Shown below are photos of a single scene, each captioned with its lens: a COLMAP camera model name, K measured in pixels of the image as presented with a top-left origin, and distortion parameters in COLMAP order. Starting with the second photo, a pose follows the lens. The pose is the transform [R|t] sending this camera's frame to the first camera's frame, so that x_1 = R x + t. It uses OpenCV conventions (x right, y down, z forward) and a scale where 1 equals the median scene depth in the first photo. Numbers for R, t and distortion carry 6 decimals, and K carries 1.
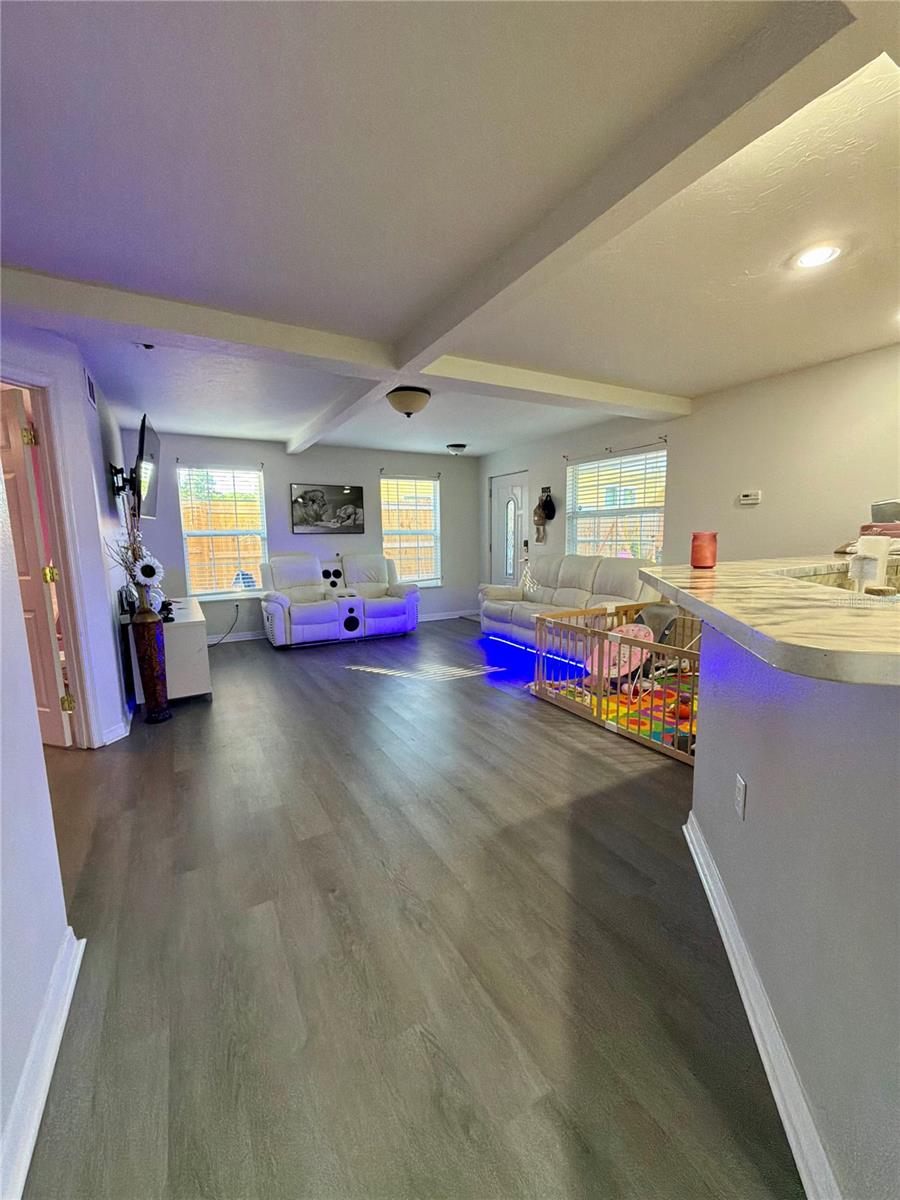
lens RADIAL K [[475.2, 0, 450.0], [0, 475.2, 600.0], [0, 0, 1]] dist [0.000278, -0.000089]
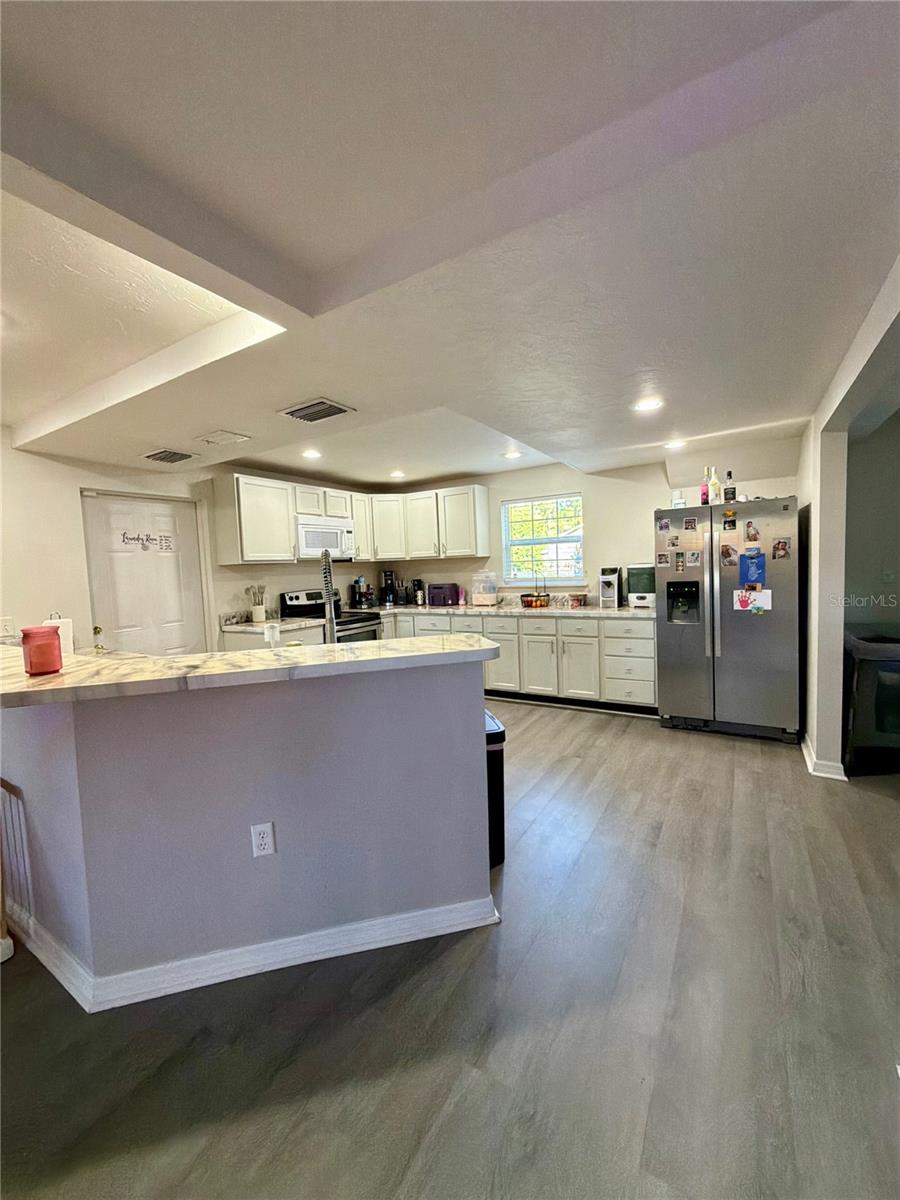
lens RADIAL K [[475.2, 0, 450.0], [0, 475.2, 600.0], [0, 0, 1]] dist [0.000278, -0.000089]
pose [[-0.474629, -0.024013, 0.879859, -0.682987], [0.166582, 0.979111, 0.116583, -0.246328], [-0.864279, 0.201902, -0.460714, 1.138763]]
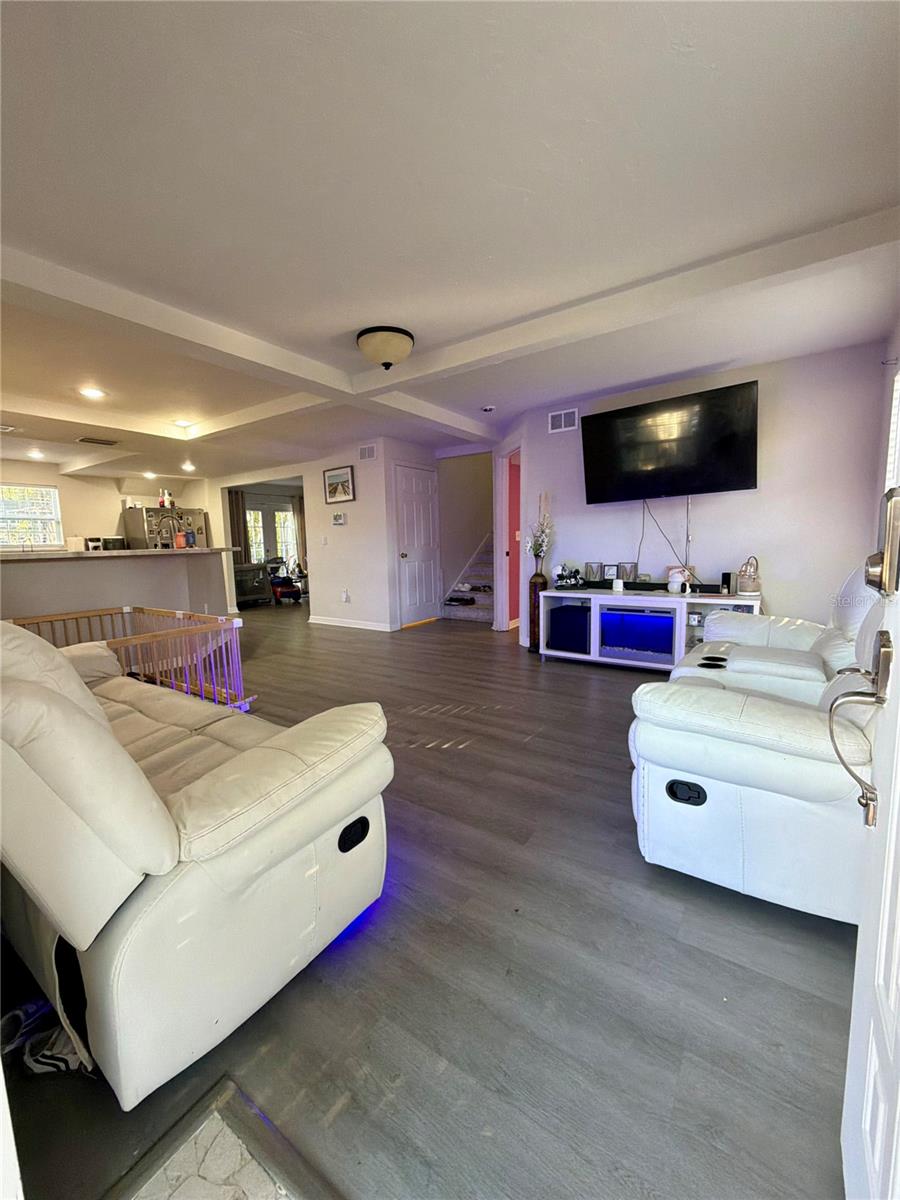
lens RADIAL K [[475.2, 0, 450.0], [0, 475.2, 600.0], [0, 0, 1]] dist [0.000278, -0.000089]
pose [[-0.899094, 0.093388, -0.427678, -0.259809], [-0.019334, 0.967555, 0.251921, -0.391865], [0.437328, 0.234769, -0.868117, 2.623632]]
